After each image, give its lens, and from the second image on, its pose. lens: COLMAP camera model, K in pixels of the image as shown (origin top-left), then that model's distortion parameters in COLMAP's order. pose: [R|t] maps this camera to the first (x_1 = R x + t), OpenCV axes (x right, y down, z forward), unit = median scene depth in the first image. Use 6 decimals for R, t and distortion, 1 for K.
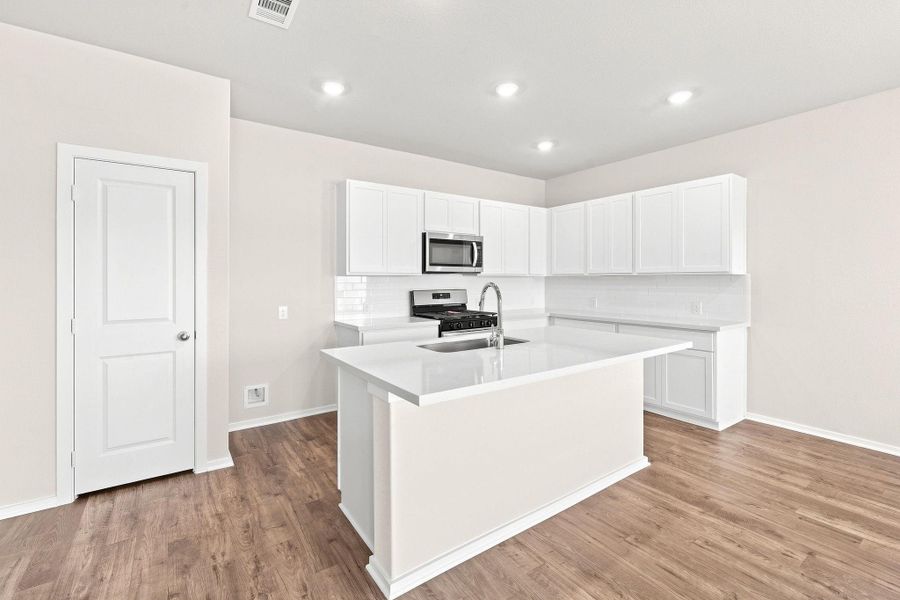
lens RADIAL K [[394.9, 0, 439.5], [0, 394.9, 280.4], [0, 0, 1]] dist [0.000009, 0.000282]
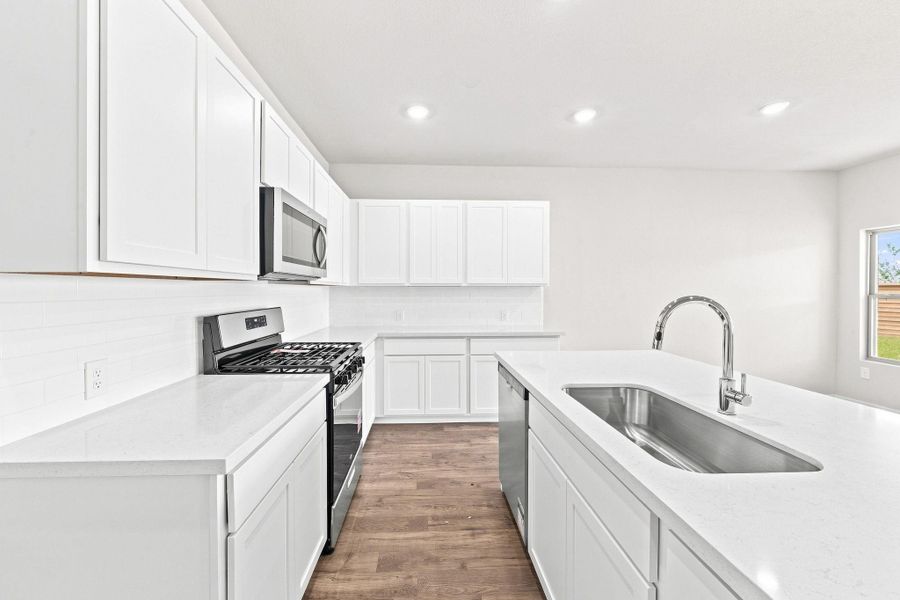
lens RADIAL K [[350.3, 0, 441.6], [0, 350.3, 291.0], [0, 0, 1]] dist [-0.001347, -0.000088]
pose [[0.524753, -0.001442, 0.851253, -0.315764], [0.001172, 0.999999, 0.000972, -0.001403], [-0.851253, 0.000488, 0.524755, 0.688372]]
